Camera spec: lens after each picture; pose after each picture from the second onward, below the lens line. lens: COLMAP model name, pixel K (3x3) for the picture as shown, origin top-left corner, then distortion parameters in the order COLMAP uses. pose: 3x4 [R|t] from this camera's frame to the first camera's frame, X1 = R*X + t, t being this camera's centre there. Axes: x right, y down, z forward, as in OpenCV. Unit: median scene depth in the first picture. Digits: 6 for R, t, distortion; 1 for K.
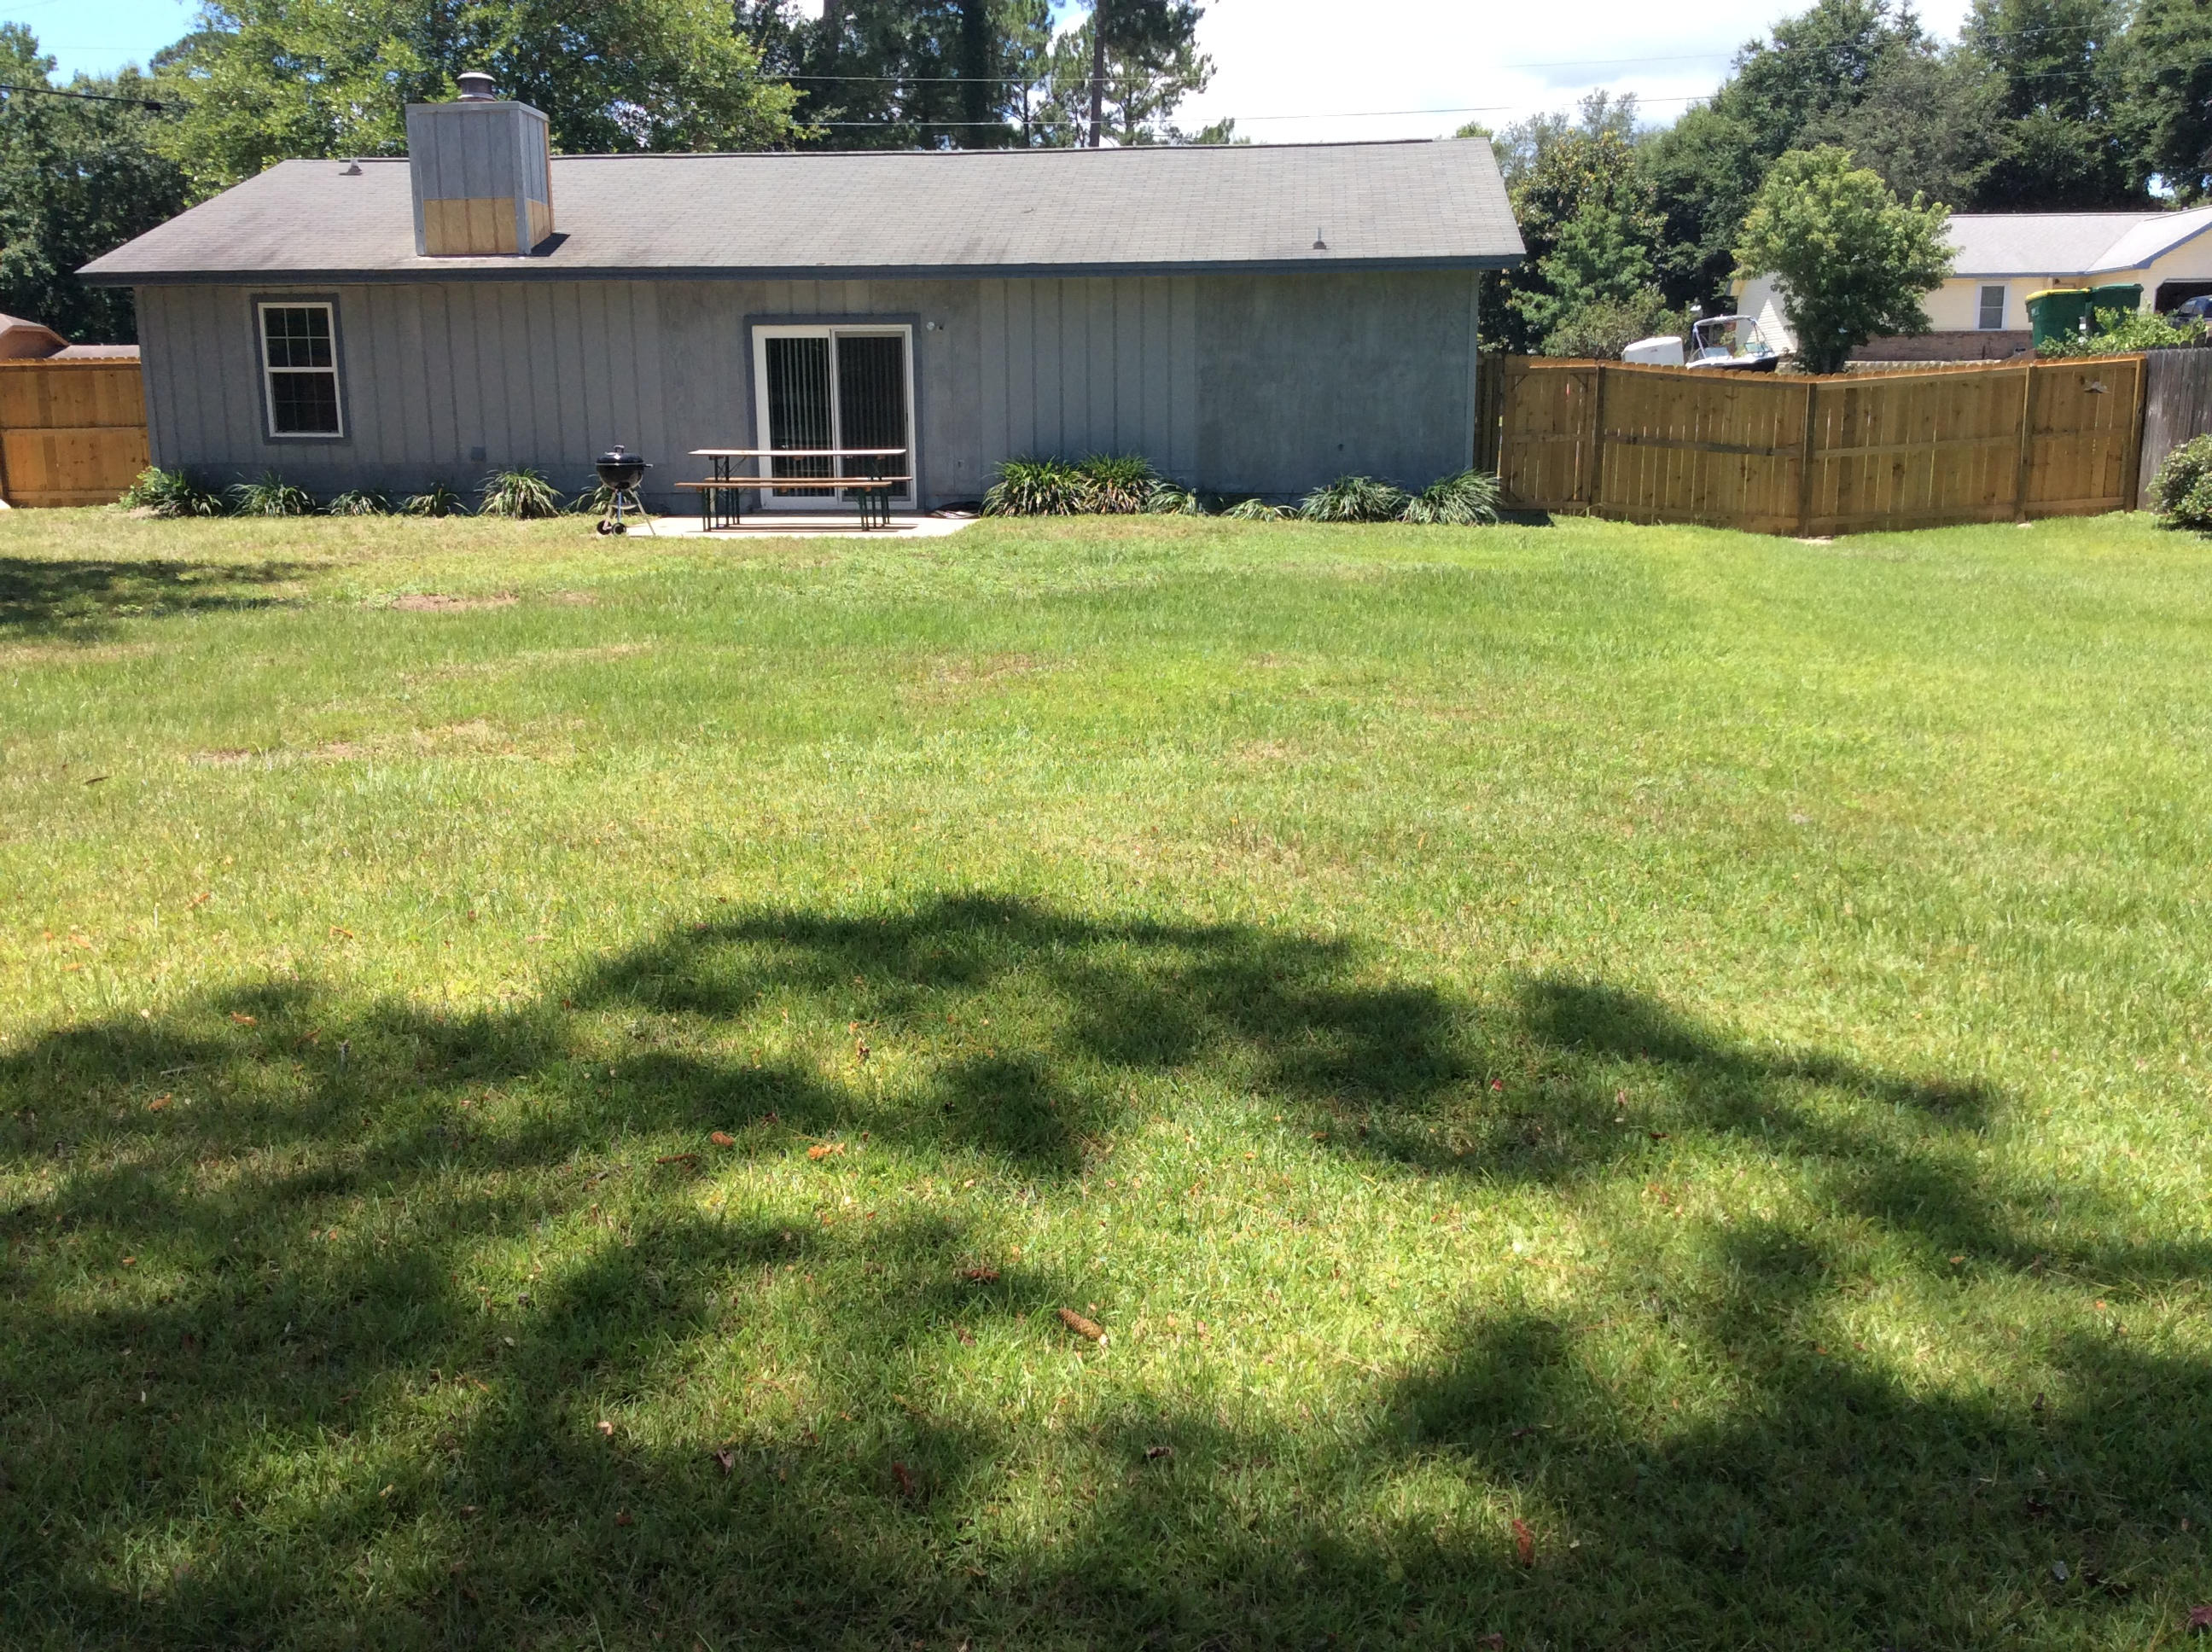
lens RADIAL K [[2036.9, 0, 1107.1], [0, 2036.9, 830.6], [0, 0, 1]] dist [0.054320, 0.000000]
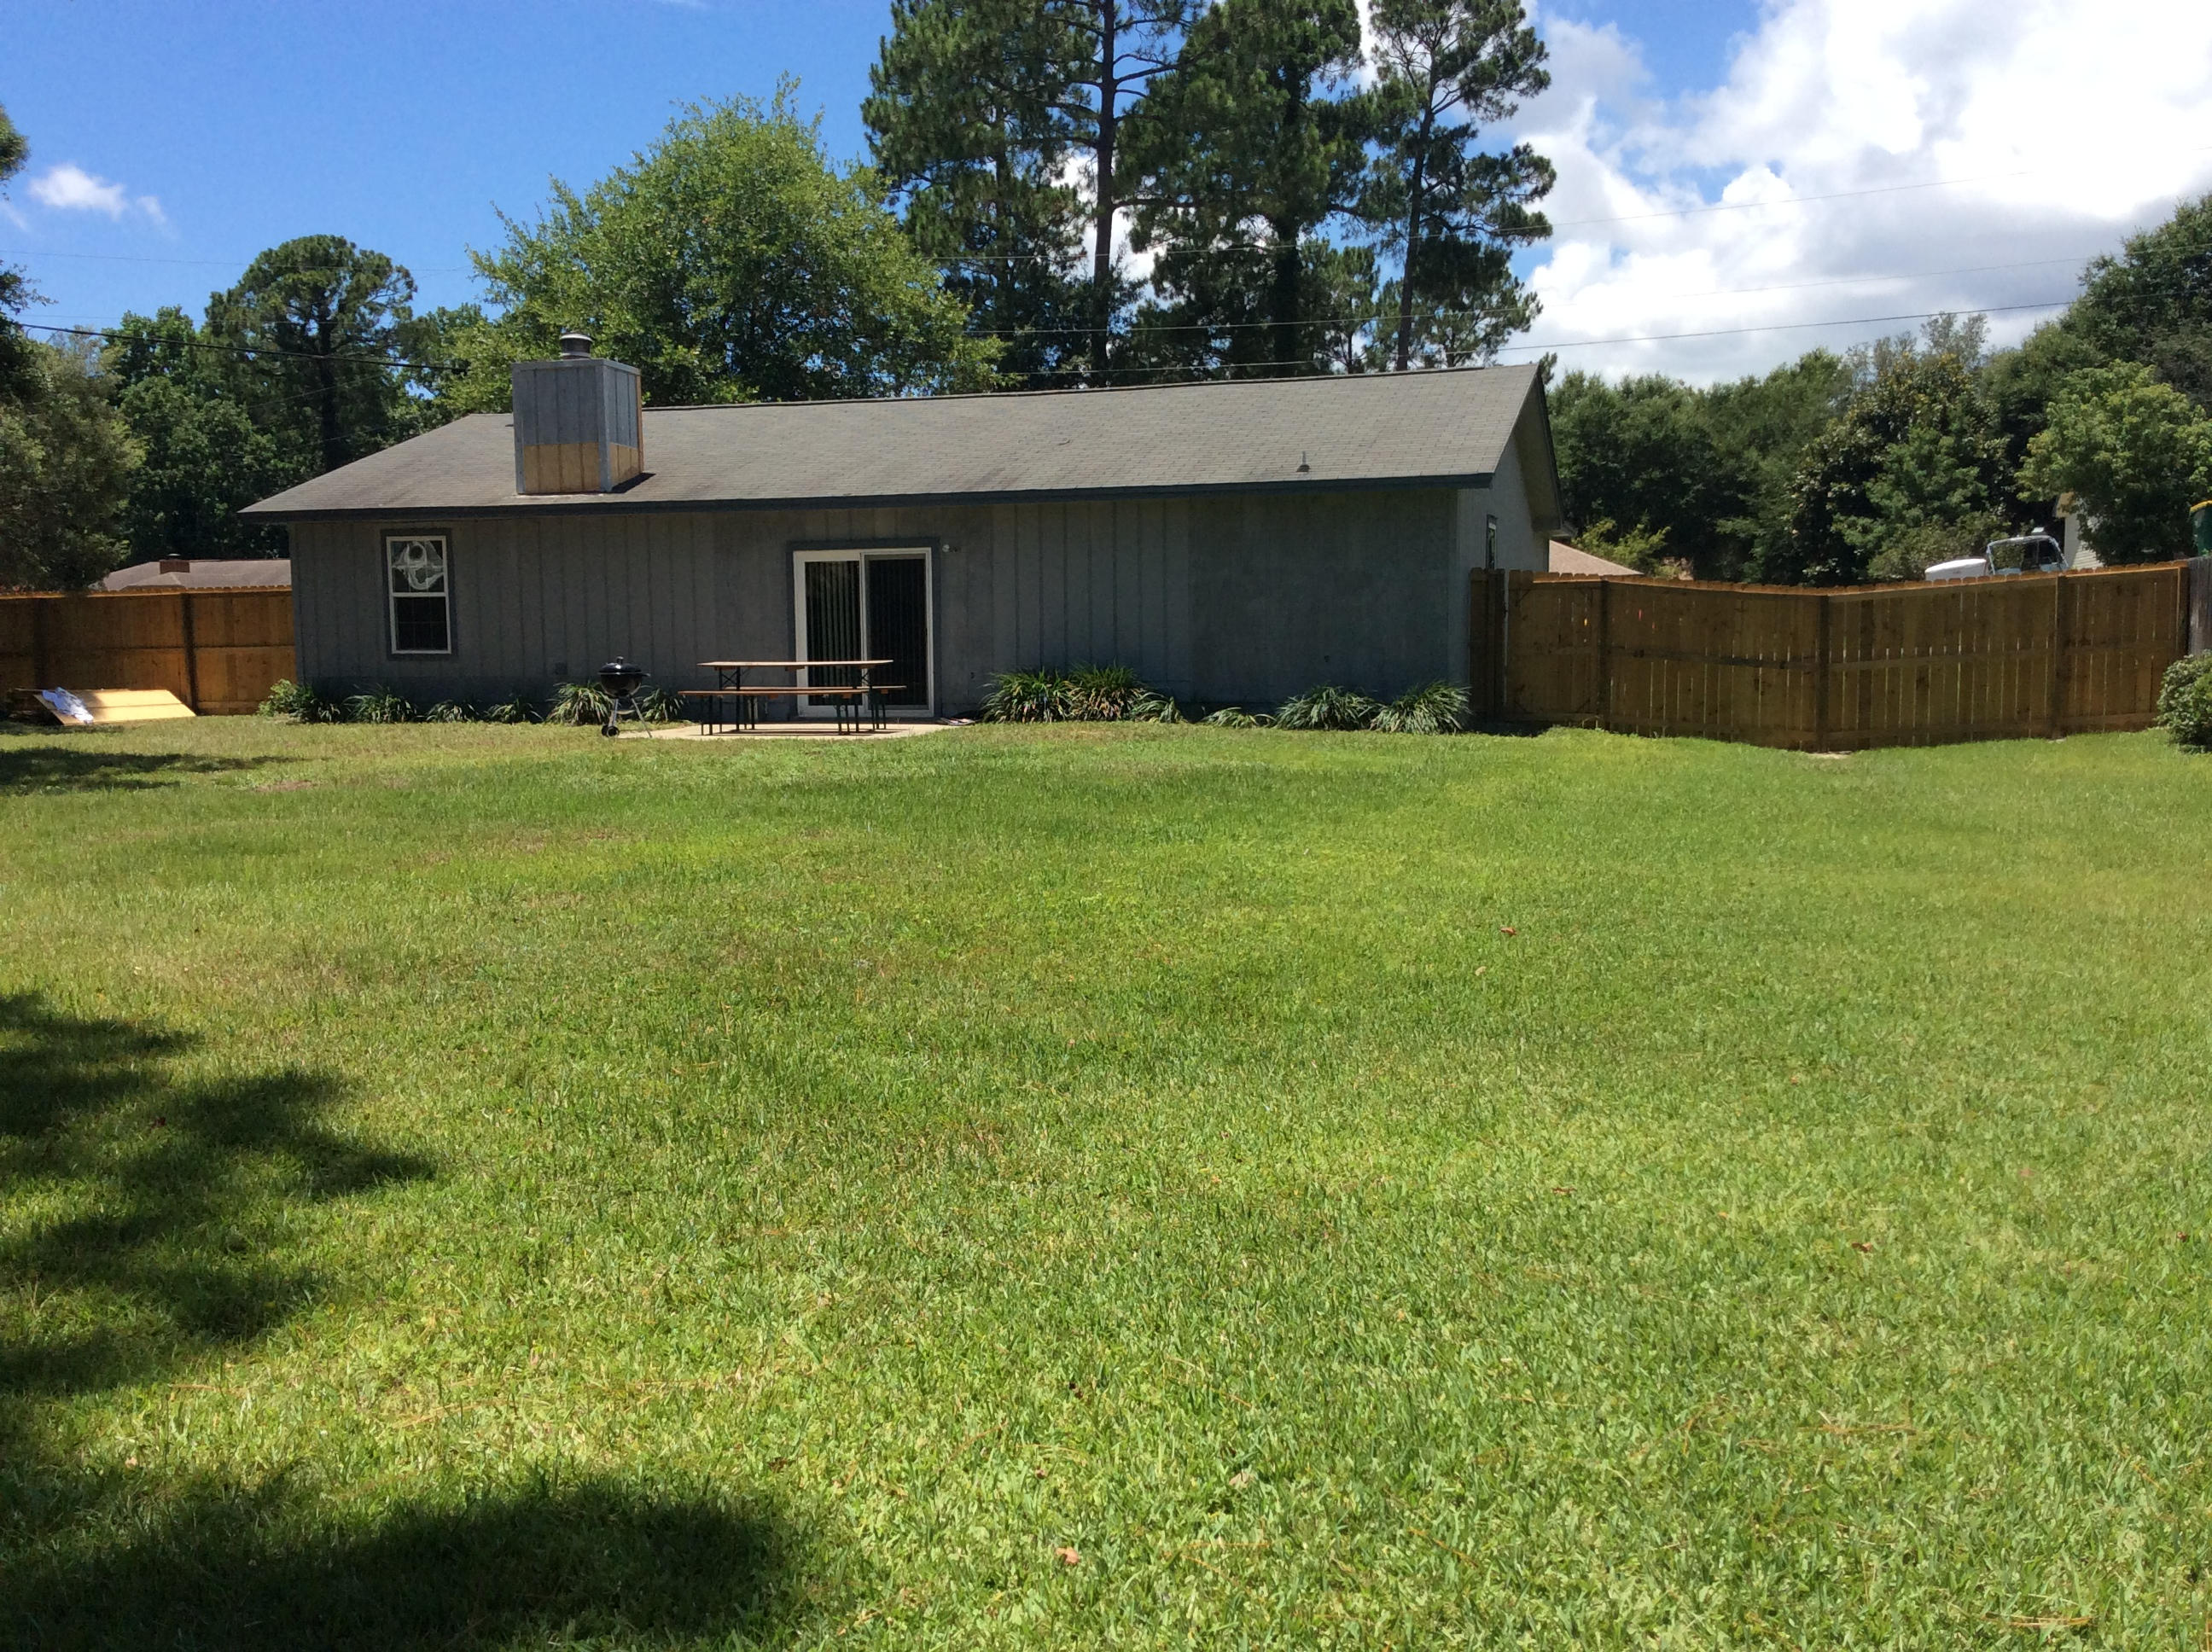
lens RADIAL K [[2036.9, 0, 1103.0], [0, 2036.9, 816.3], [0, 0, 1]] dist [0.054320, 0.000000]
pose [[0.979175, 0.014110, -0.202526, 0.207560], [-0.037787, 0.992816, -0.113525, 0.010612], [0.199469, 0.118814, 0.972674, -0.006427]]
